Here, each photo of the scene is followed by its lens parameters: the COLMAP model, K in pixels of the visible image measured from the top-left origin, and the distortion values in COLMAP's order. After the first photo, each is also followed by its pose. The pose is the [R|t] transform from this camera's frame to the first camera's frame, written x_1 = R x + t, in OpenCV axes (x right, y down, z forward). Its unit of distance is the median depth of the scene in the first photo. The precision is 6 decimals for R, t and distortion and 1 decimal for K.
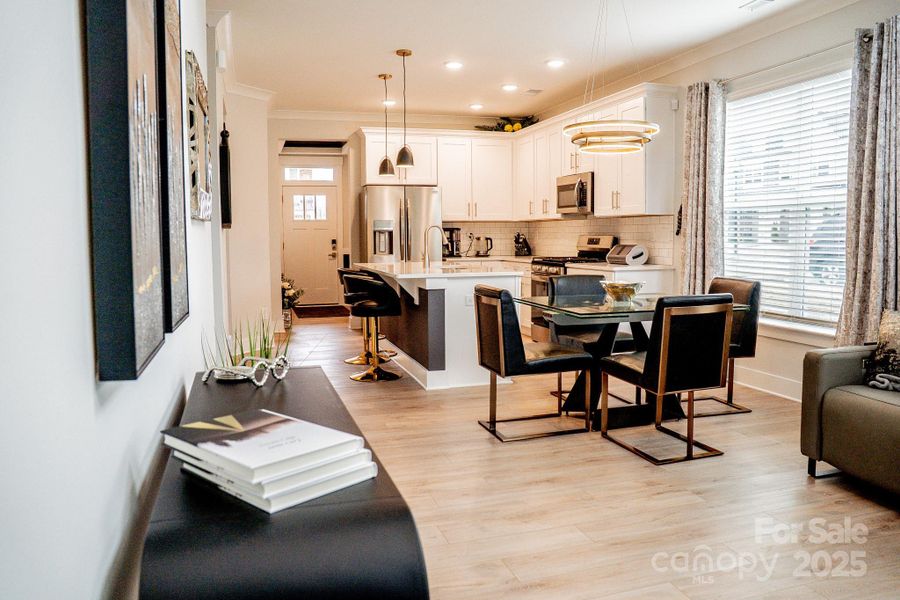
lens RADIAL K [[672.7, 0, 452.0], [0, 672.7, 300.9], [0, 0, 1]] dist [-0.127194, 0.077303]
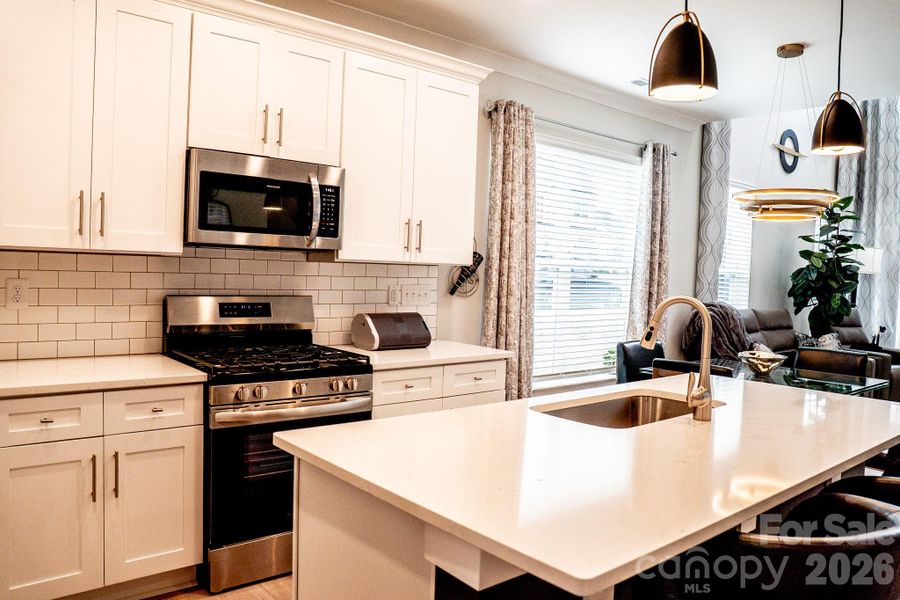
lens RADIAL K [[672.7, 0, 447.8], [0, 672.7, 300.8], [0, 0, 1]] dist [-0.127194, 0.077303]
pose [[-0.403058, -0.058253, 0.913319, -0.224436], [0.052610, 0.994847, 0.086671, -0.114054], [-0.913661, 0.082983, -0.397916, 0.948090]]
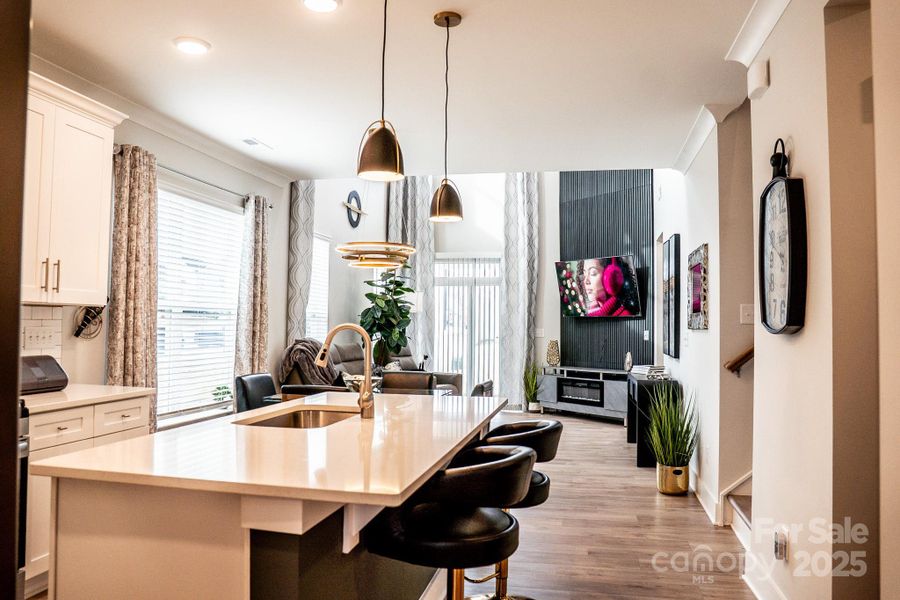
lens RADIAL K [[672.7, 0, 450.7], [0, 672.7, 302.8], [0, 0, 1]] dist [-0.127194, 0.077303]
pose [[-0.882925, 0.004486, 0.469492, -0.229866], [0.031869, 0.998221, 0.050394, -0.114749], [-0.468431, 0.059457, -0.881497, 1.037019]]
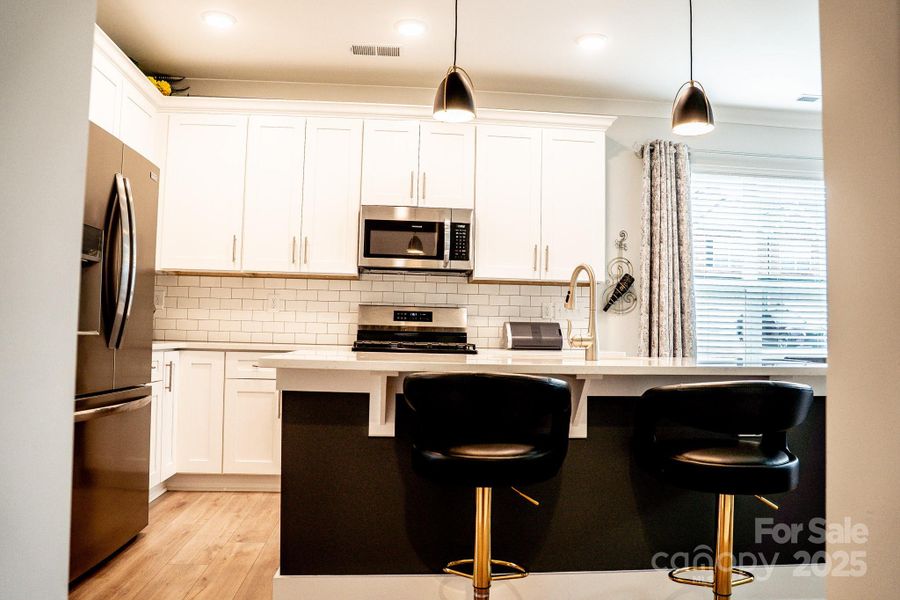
lens RADIAL K [[672.7, 0, 446.3], [0, 672.7, 302.1], [0, 0, 1]] dist [-0.127194, 0.077303]
pose [[0.193379, 0.054729, 0.979596, -0.365391], [0.072336, 0.994930, -0.069865, -0.050050], [-0.978454, 0.084371, 0.188440, 0.763400]]
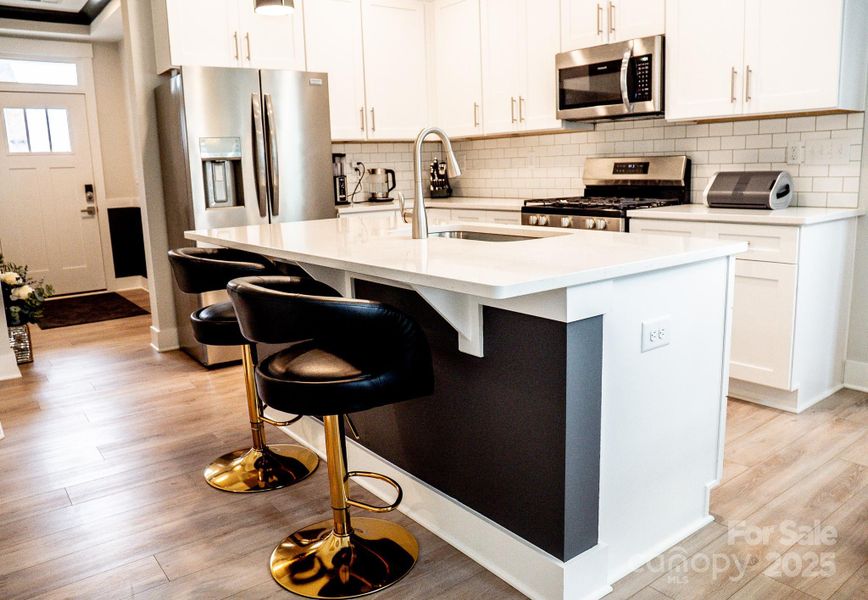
lens RADIAL K [[663.3, 0, 453.0], [0, 663.3, 296.0], [0, 0, 1]] dist [-0.089016, 0.038209]
pose [[0.930708, -0.089898, 0.354544, -0.122363], [0.059801, 0.993682, 0.094976, -0.038938], [-0.360842, -0.067192, 0.930203, 0.474478]]
